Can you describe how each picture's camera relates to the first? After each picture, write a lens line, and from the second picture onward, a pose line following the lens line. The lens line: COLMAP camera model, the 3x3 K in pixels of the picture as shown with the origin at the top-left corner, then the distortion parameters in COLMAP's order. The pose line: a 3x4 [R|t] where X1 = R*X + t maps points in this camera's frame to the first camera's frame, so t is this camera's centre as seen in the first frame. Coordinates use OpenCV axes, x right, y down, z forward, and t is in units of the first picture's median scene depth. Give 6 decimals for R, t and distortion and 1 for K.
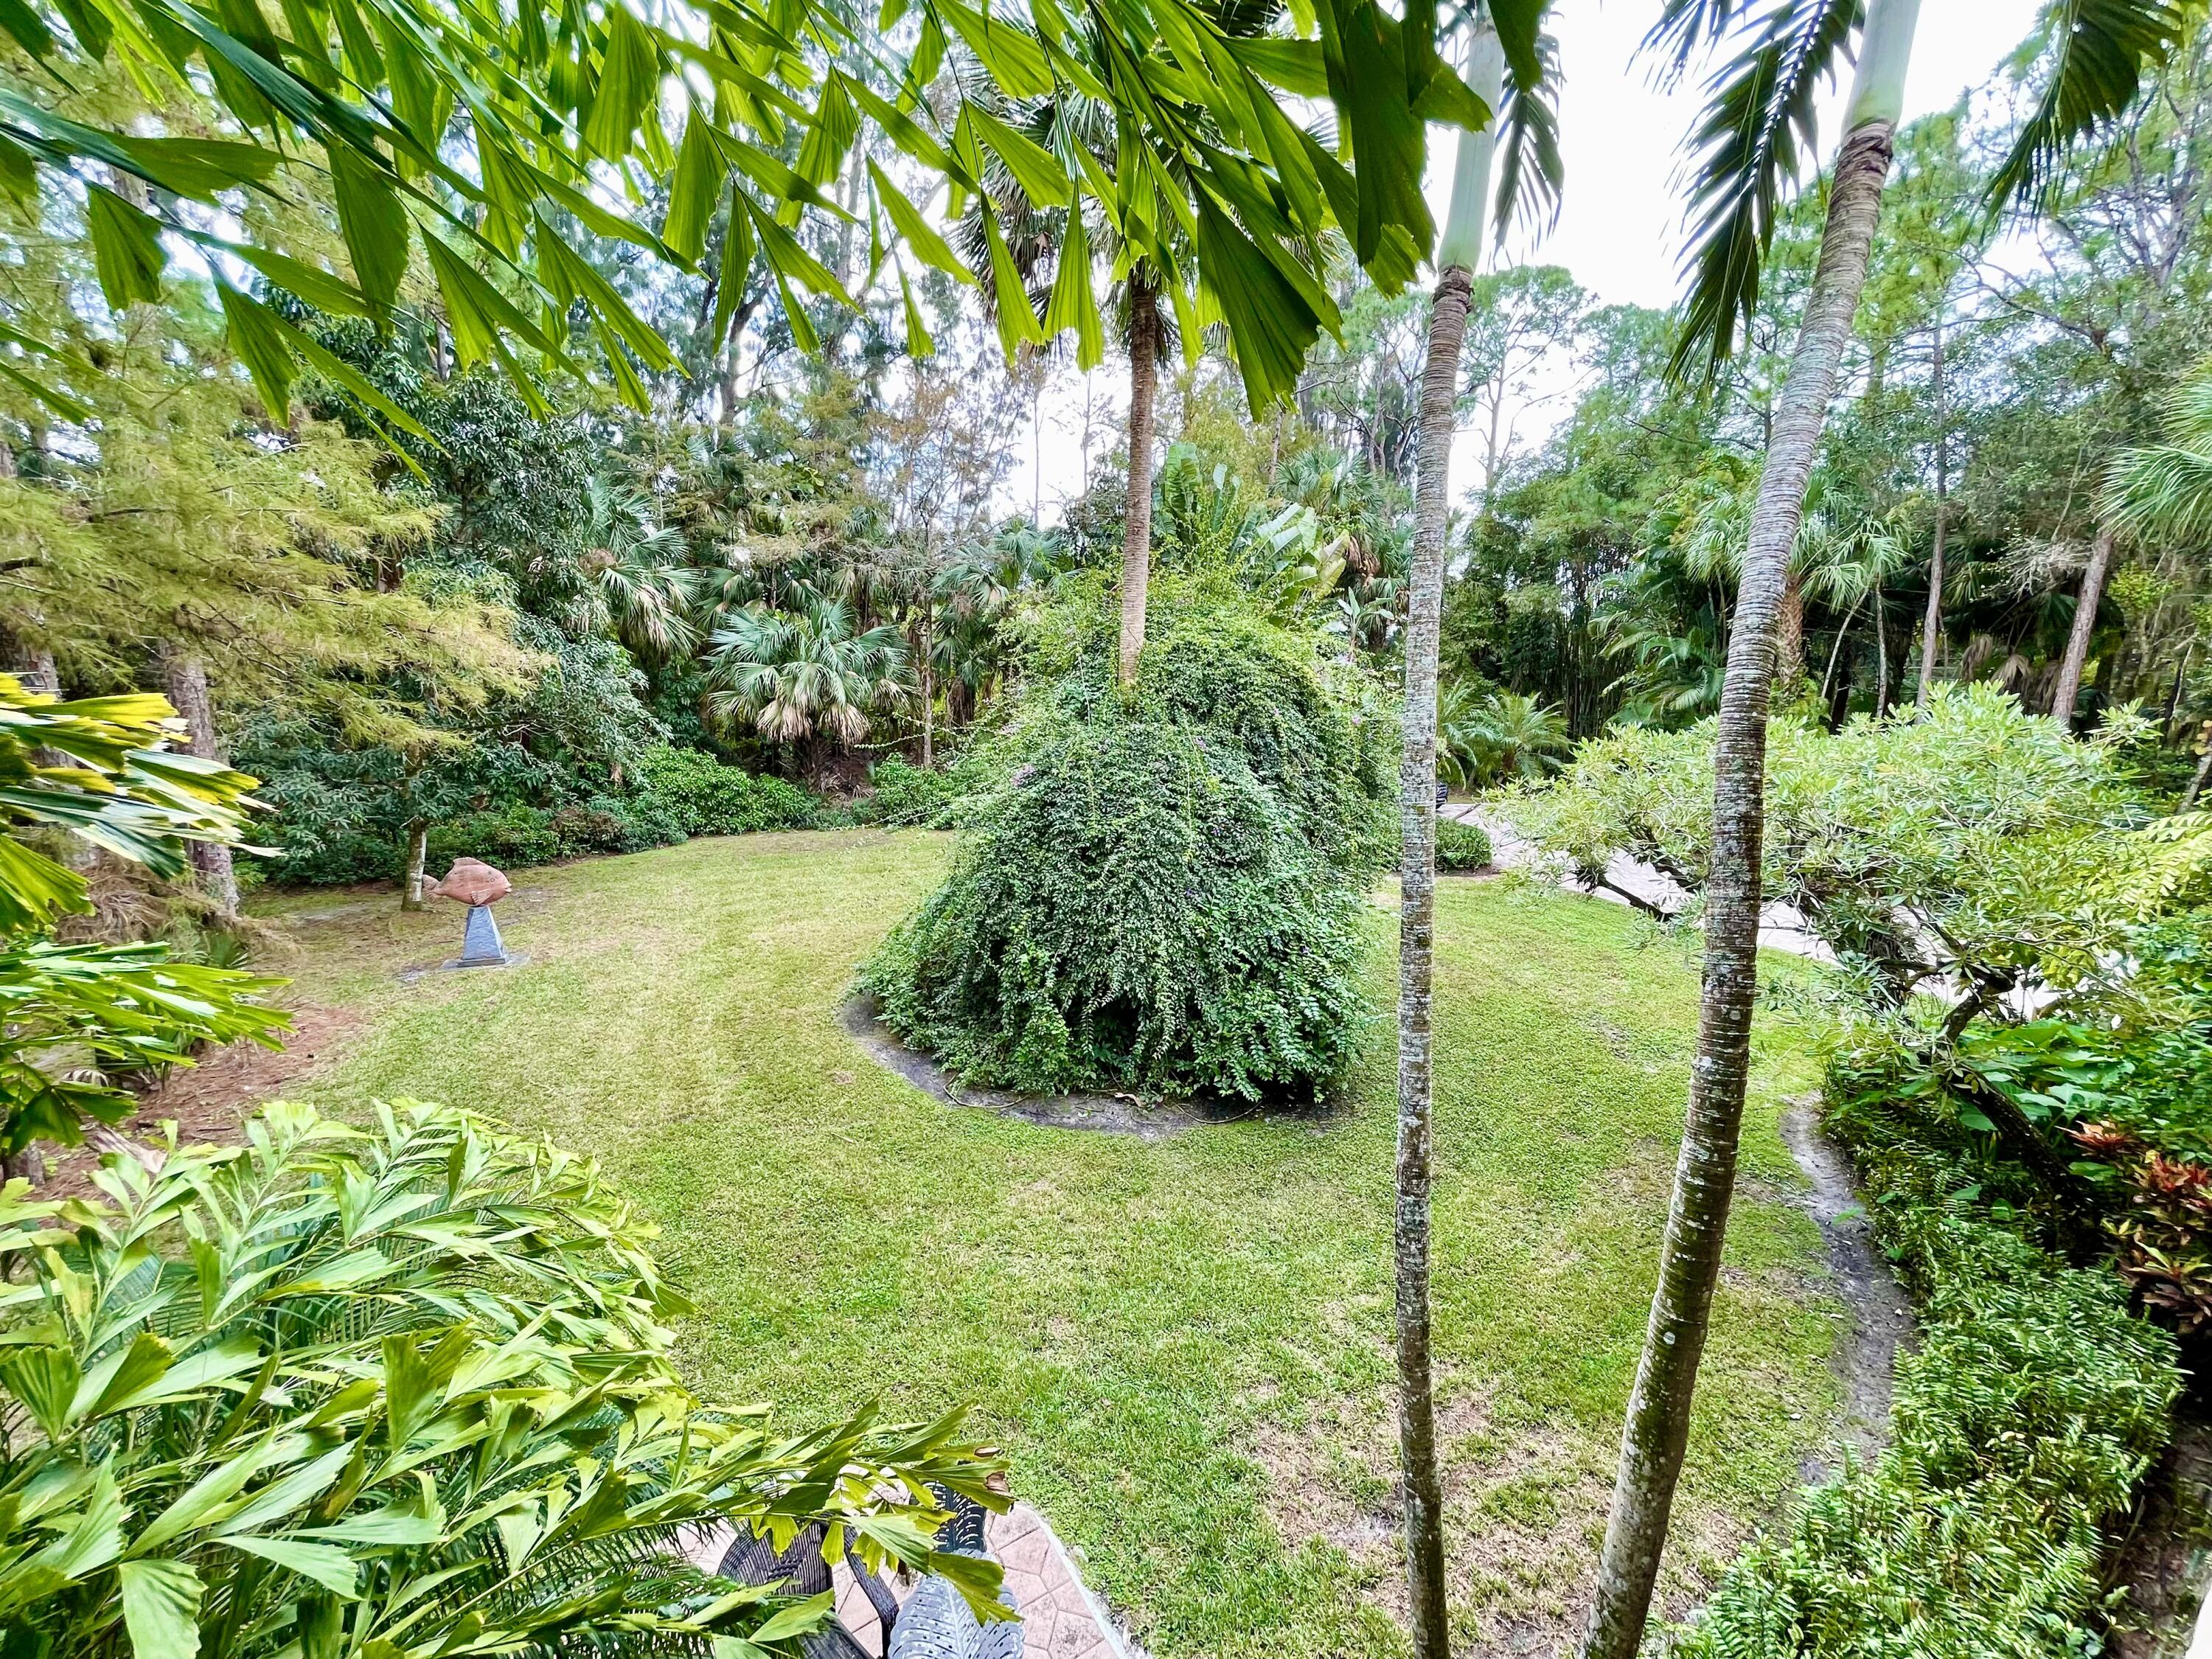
lens RADIAL K [[904.4, 0, 1100.3], [0, 904.4, 840.6], [0, 0, 1]] dist [-0.003050, 0.000163]
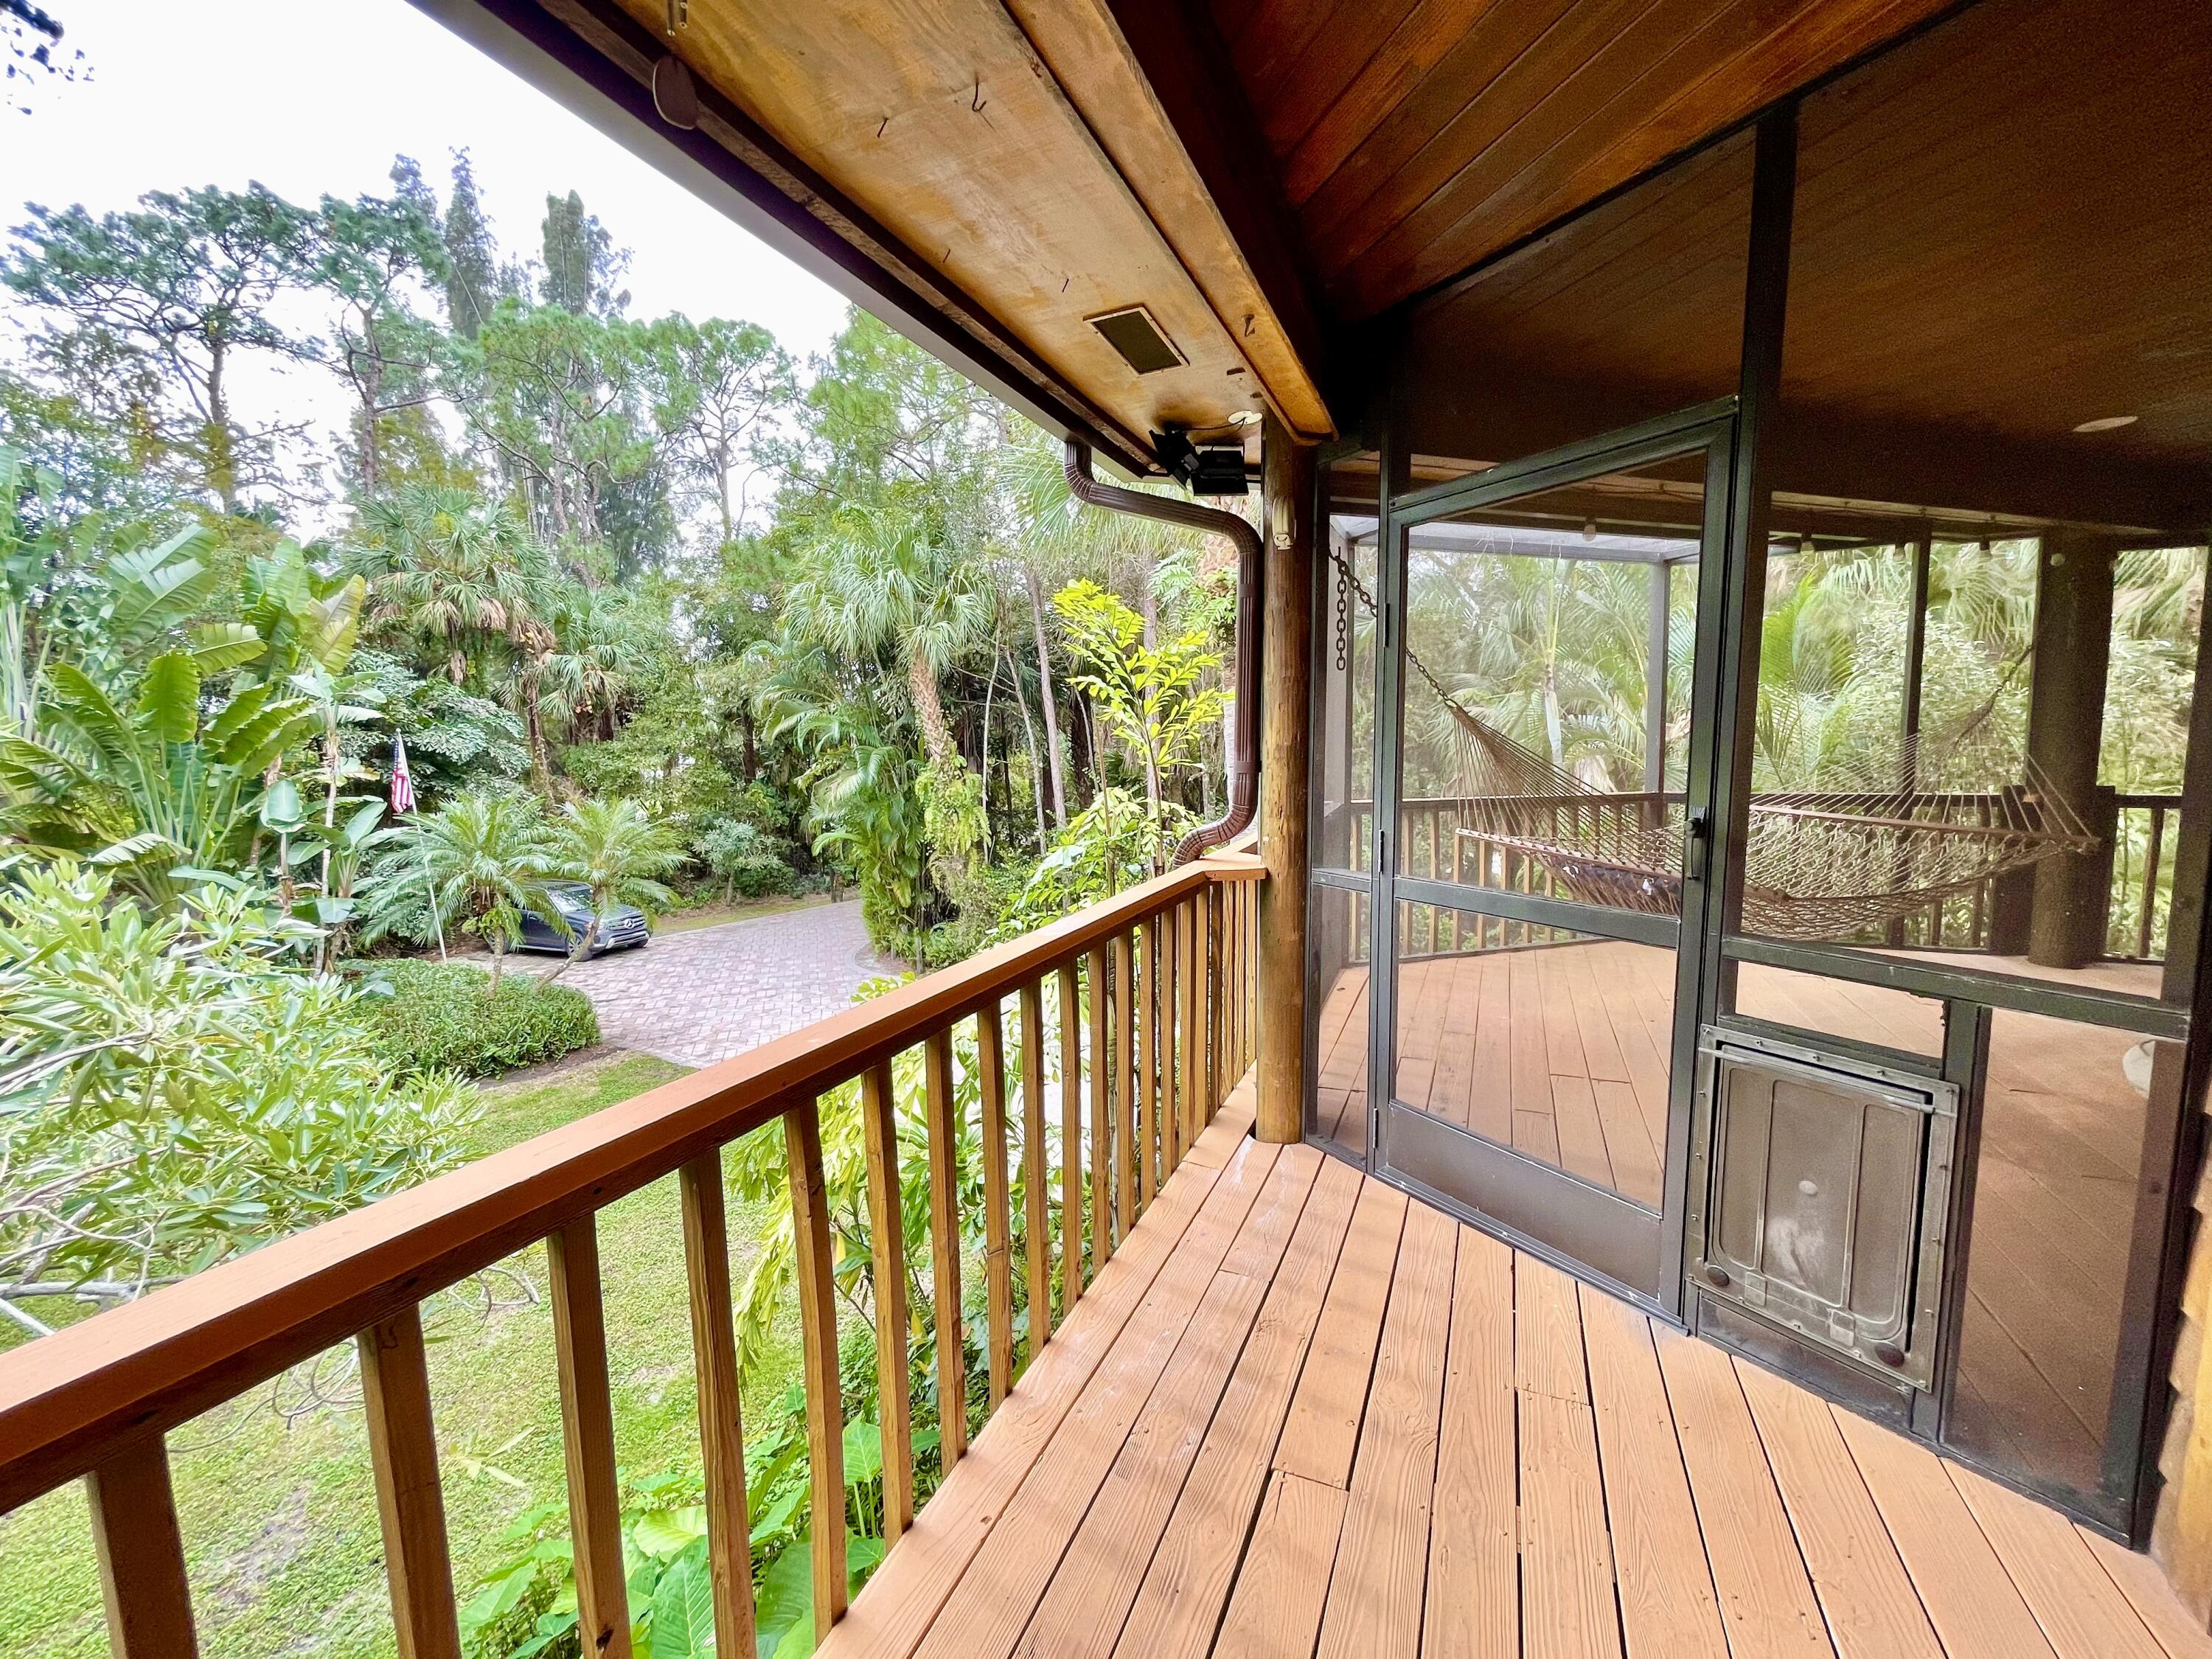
lens RADIAL K [[894.0, 0, 1099.0], [0, 894.0, 833.2], [0, 0, 1]] dist [-0.003522, 0.002286]
pose [[0.830236, -0.099621, 0.548438, 0.363783], [0.157395, 0.985759, -0.059209, -0.029172], [-0.534730, 0.135478, 0.834092, 0.184862]]
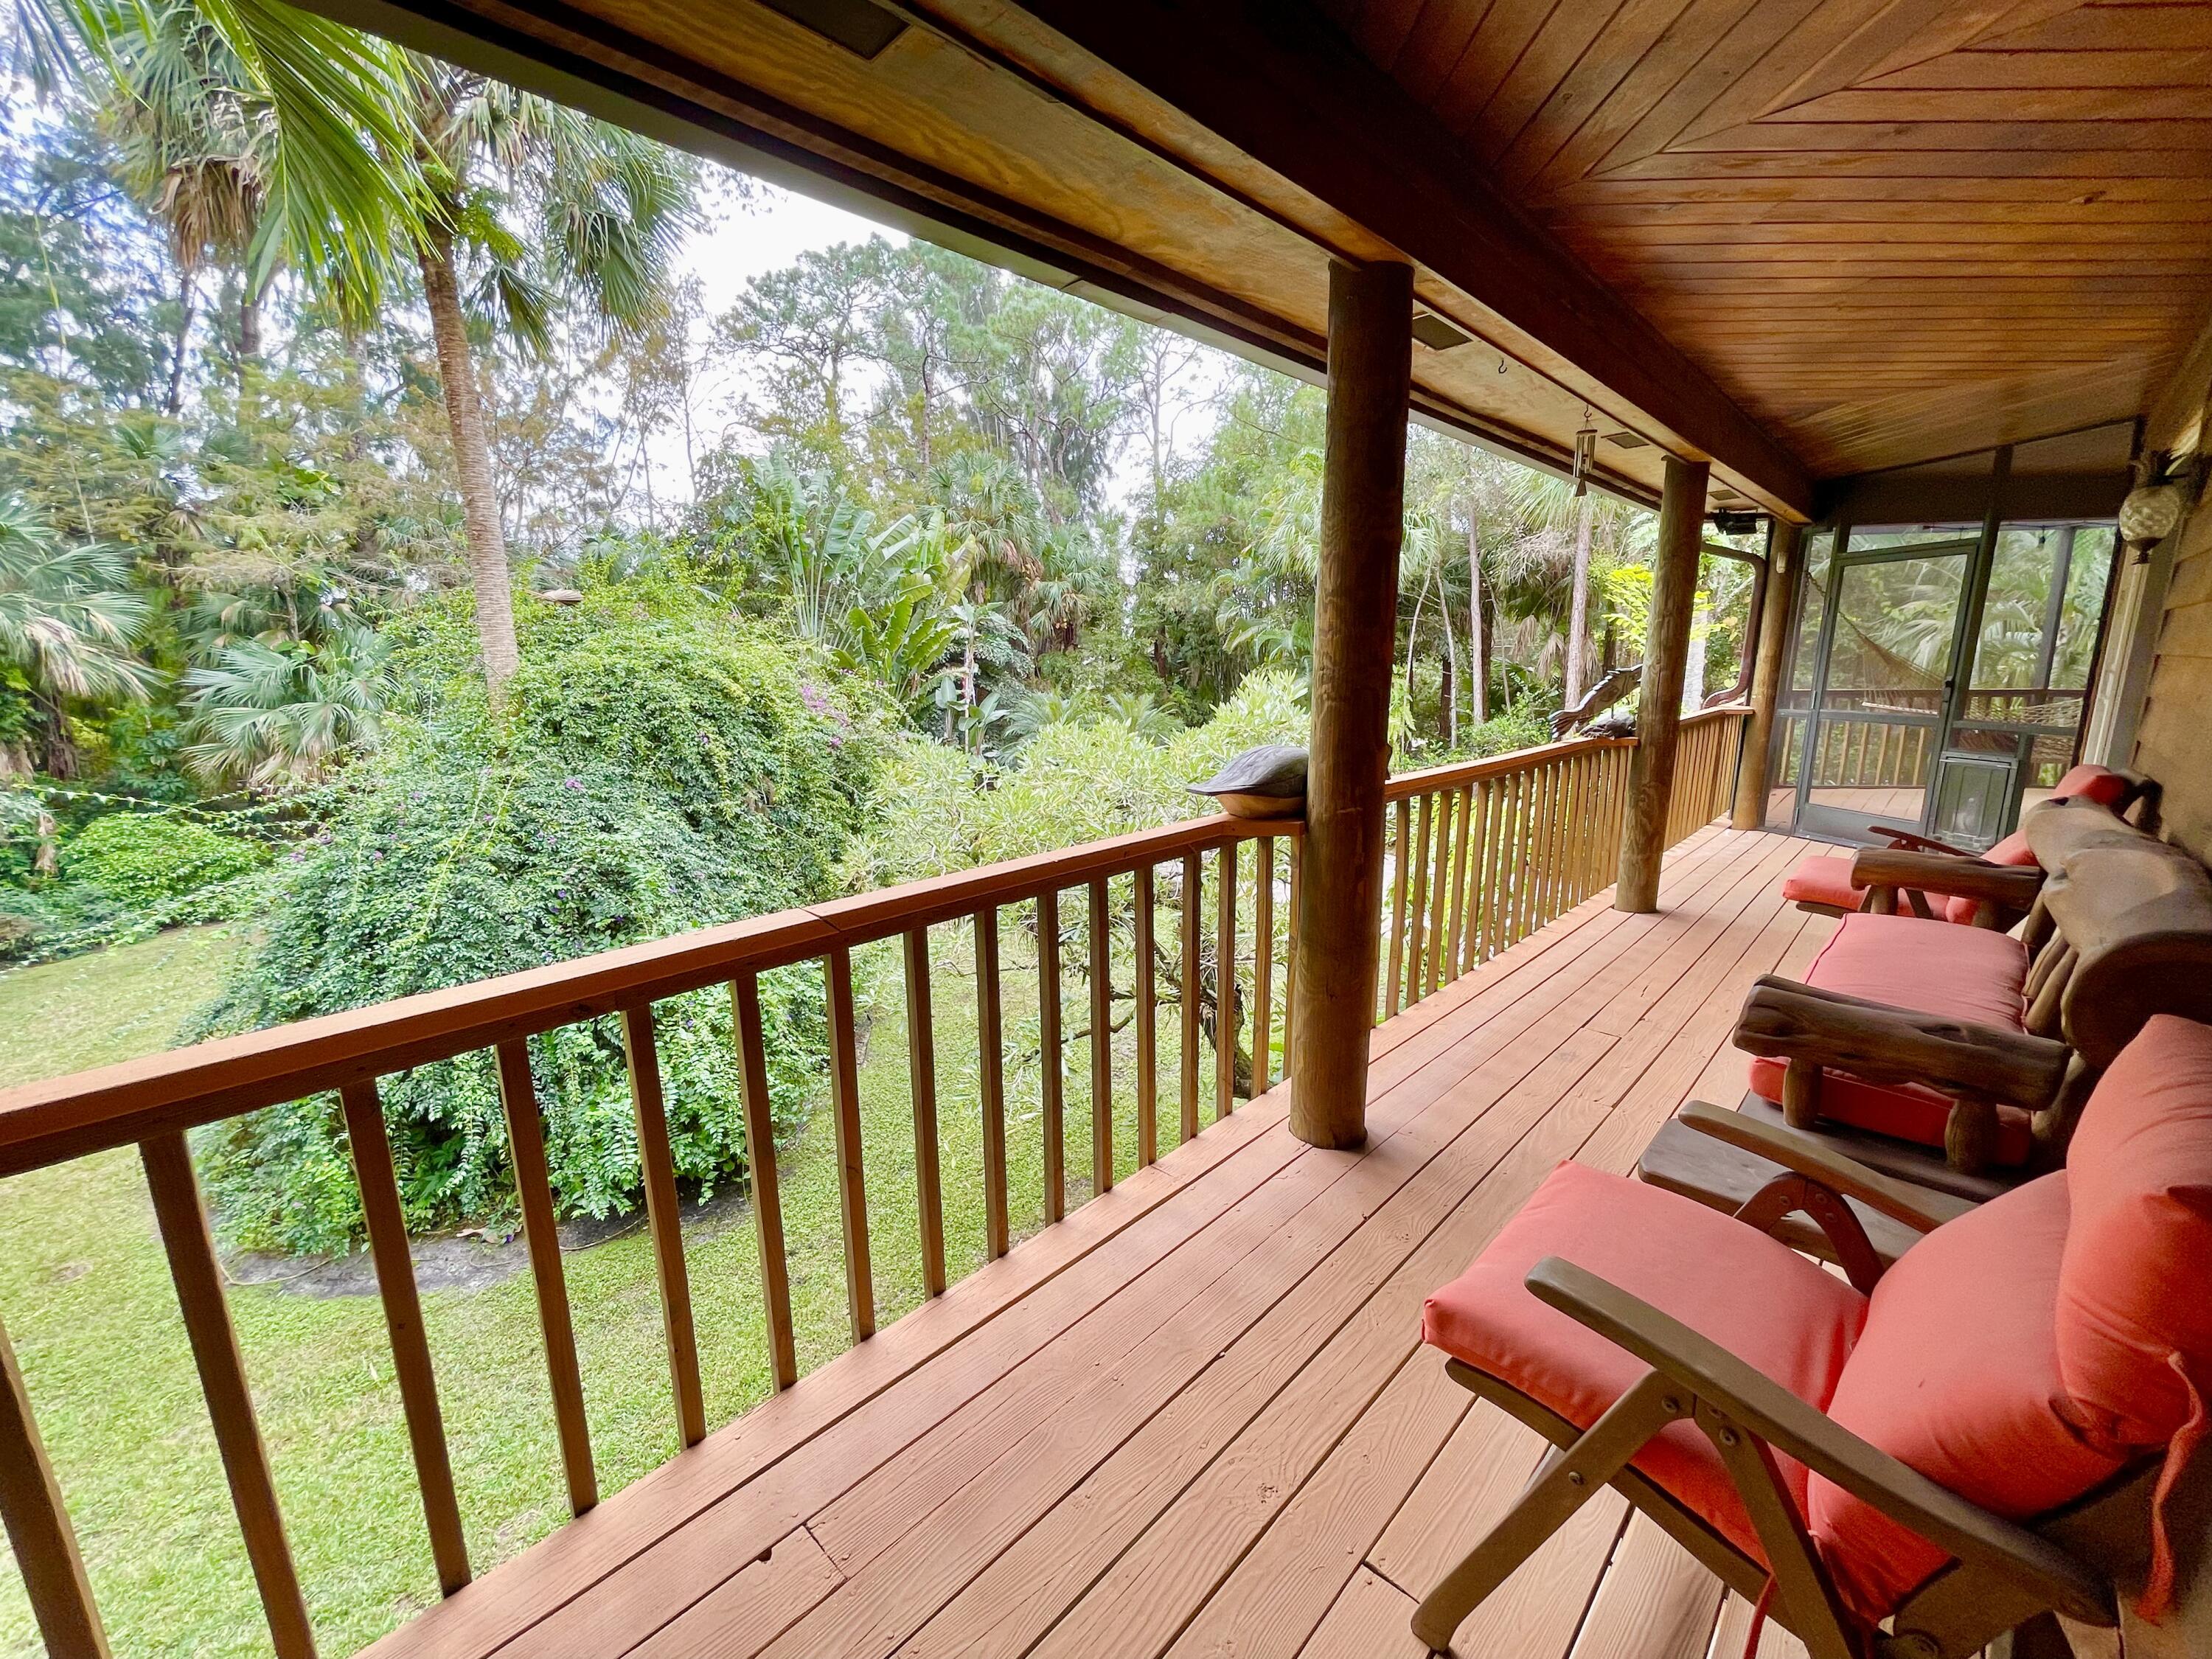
lens RADIAL K [[894.0, 0, 1097.7], [0, 894.0, 850.6], [0, 0, 1]] dist [-0.003522, 0.002286]
pose [[0.972646, -0.093238, 0.212758, 0.181610], [0.092388, 0.995625, 0.013955, -0.006729], [-0.213128, 0.006083, 0.977005, 0.042161]]
